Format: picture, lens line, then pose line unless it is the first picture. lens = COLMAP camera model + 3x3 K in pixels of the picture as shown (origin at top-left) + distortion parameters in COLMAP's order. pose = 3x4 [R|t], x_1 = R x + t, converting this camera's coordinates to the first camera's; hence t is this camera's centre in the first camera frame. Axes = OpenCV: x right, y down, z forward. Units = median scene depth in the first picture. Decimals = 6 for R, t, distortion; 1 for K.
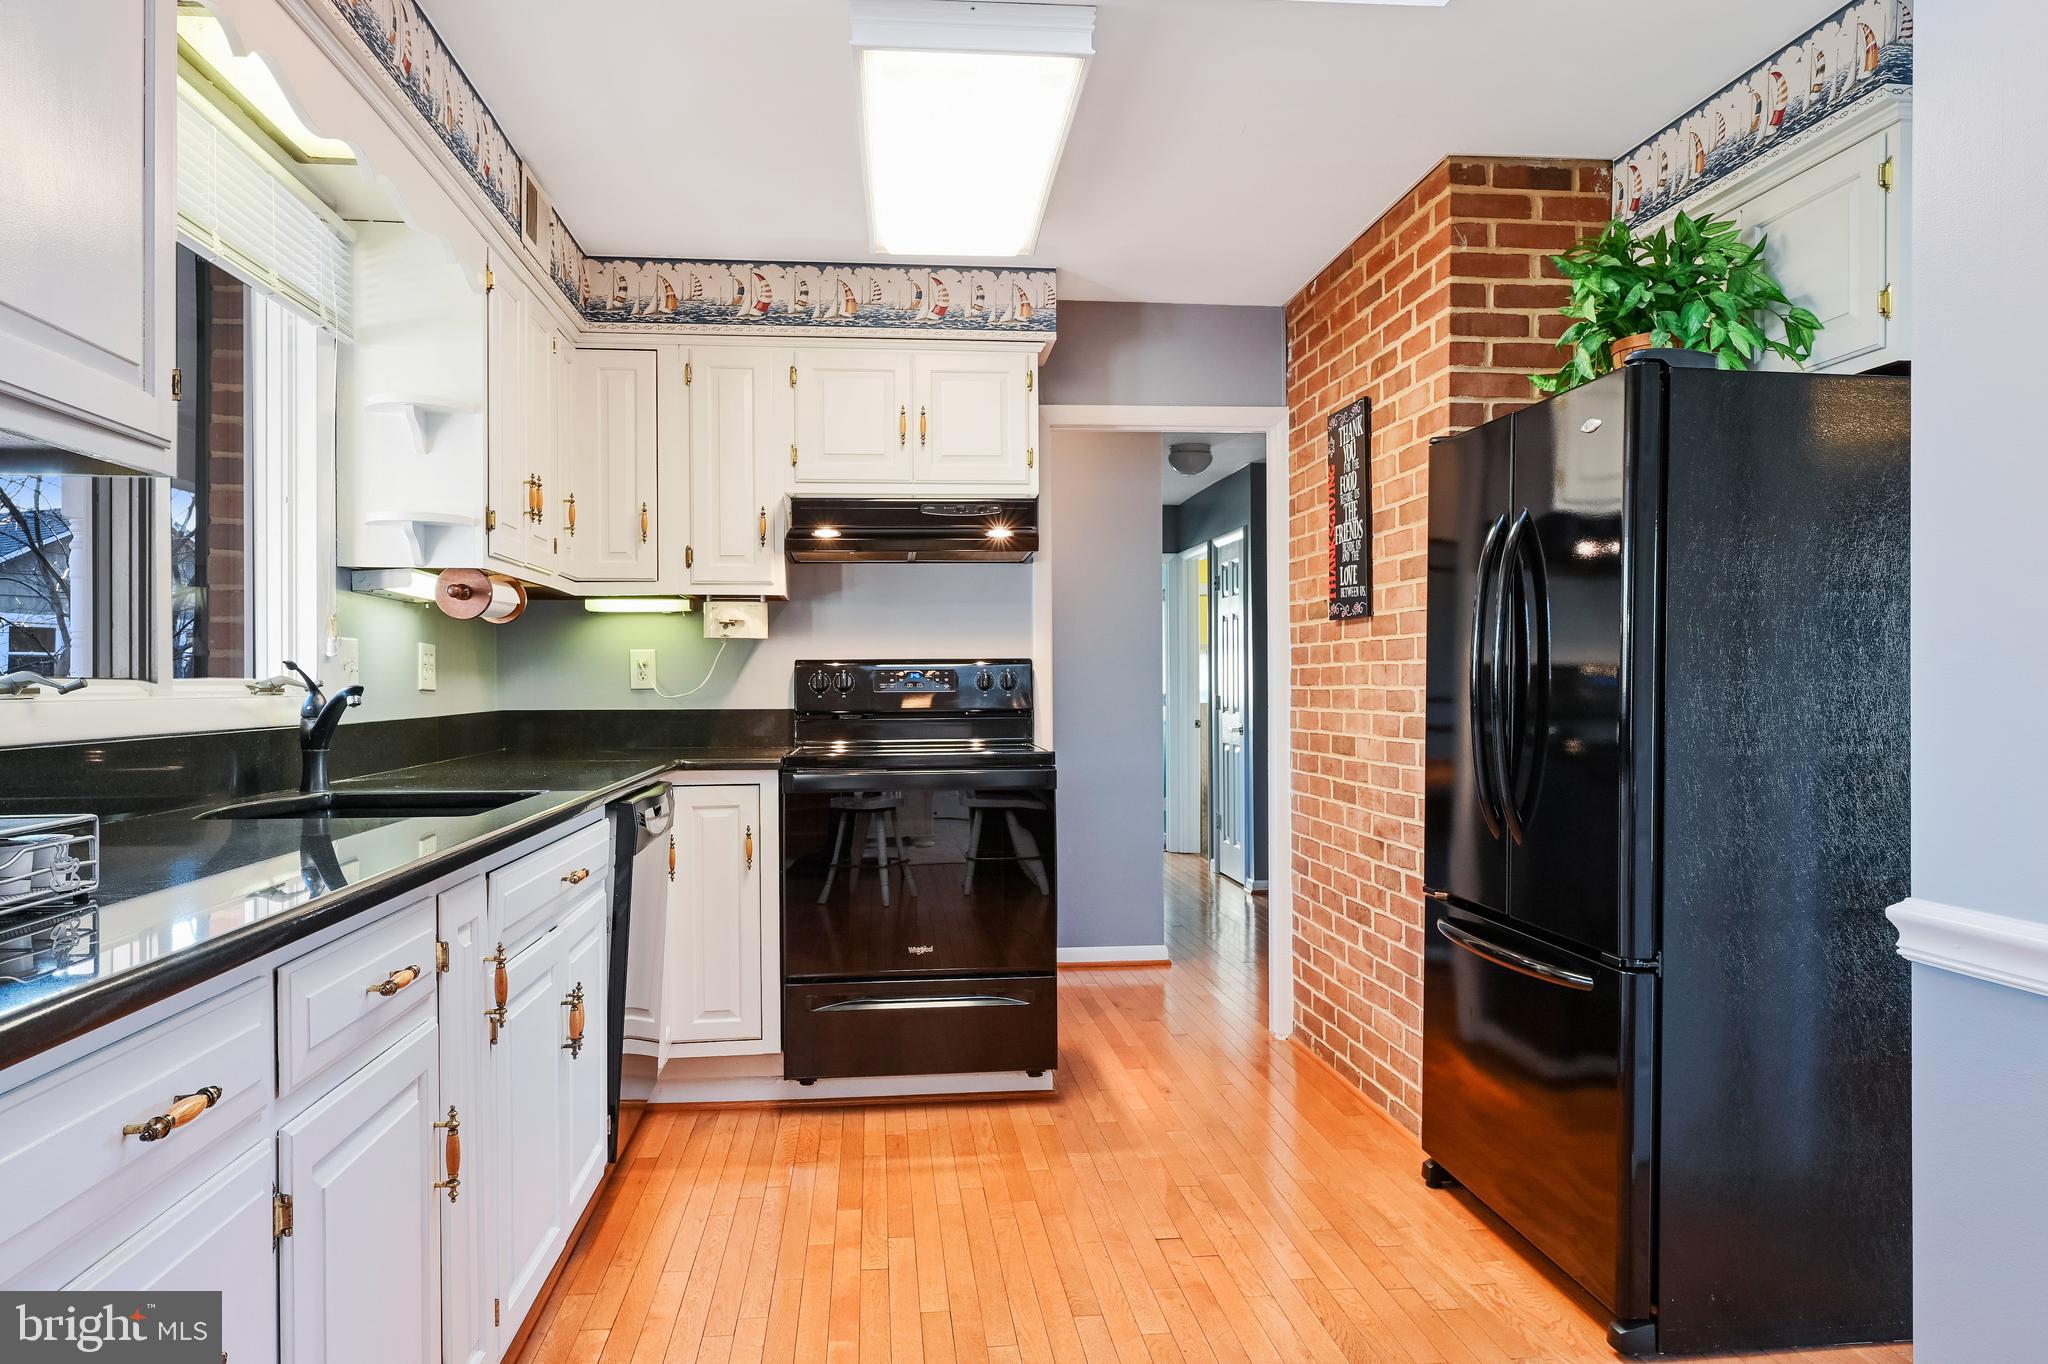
lens RADIAL K [[1354.5, 0, 1024.0], [0, 1354.5, 682.0], [0, 0, 1]] dist [0.028062, -0.047756]
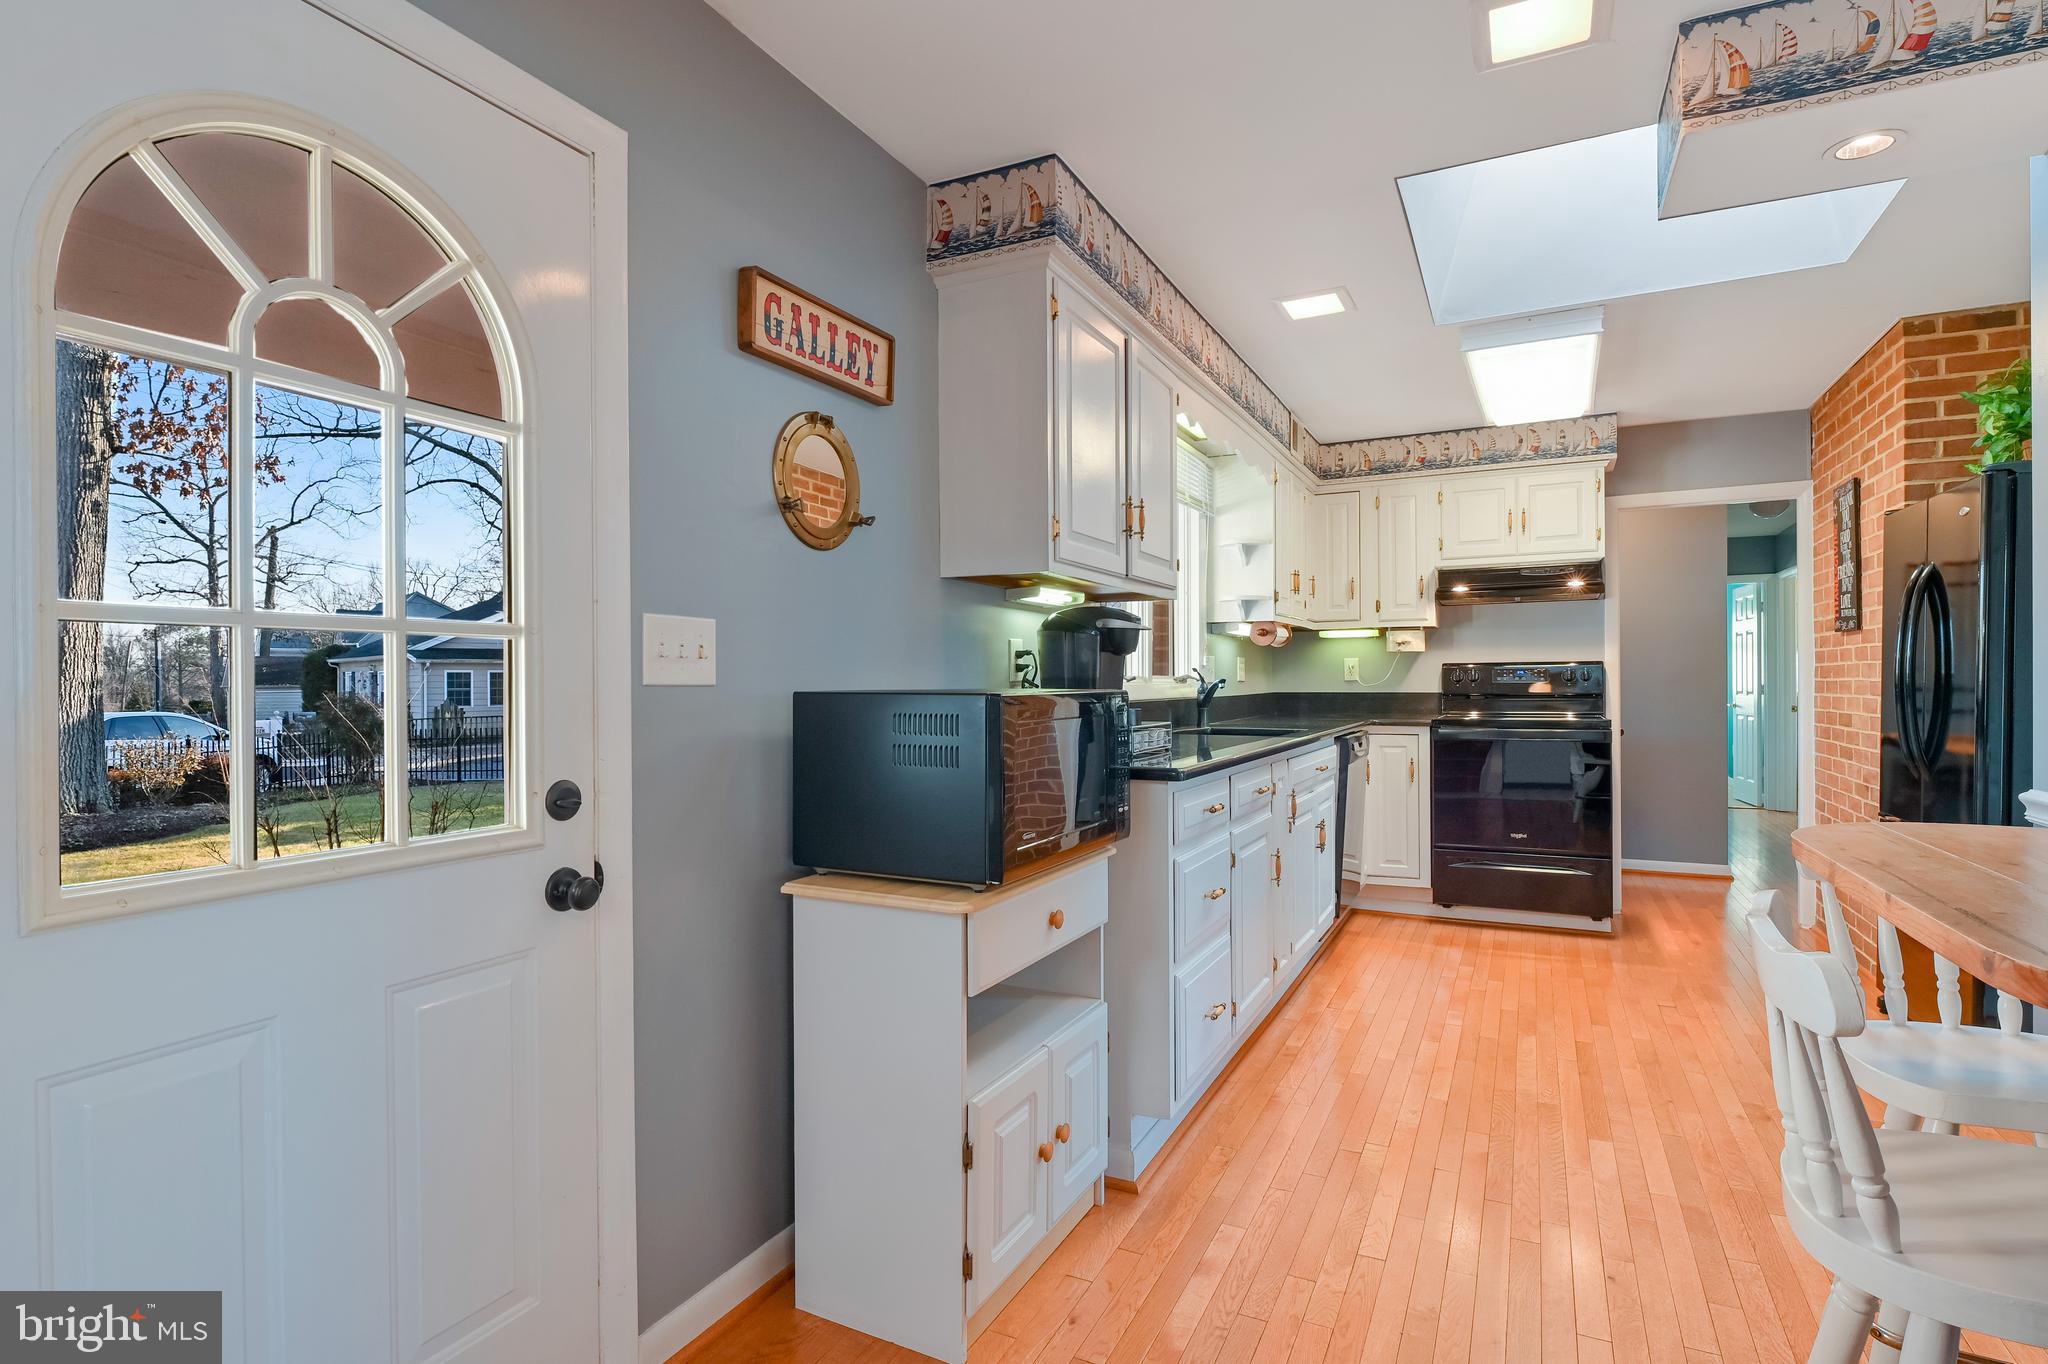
lens RADIAL K [[1022.6, 0, 1021.1], [0, 1022.6, 686.7], [0, 0, 1]] dist [-0.019977, -0.000396]
pose [[0.835206, 0.002129, -0.549933, 0.101281], [0.003049, 0.999959, 0.008502, 0.000196], [0.549928, -0.008778, 0.835166, -0.387708]]
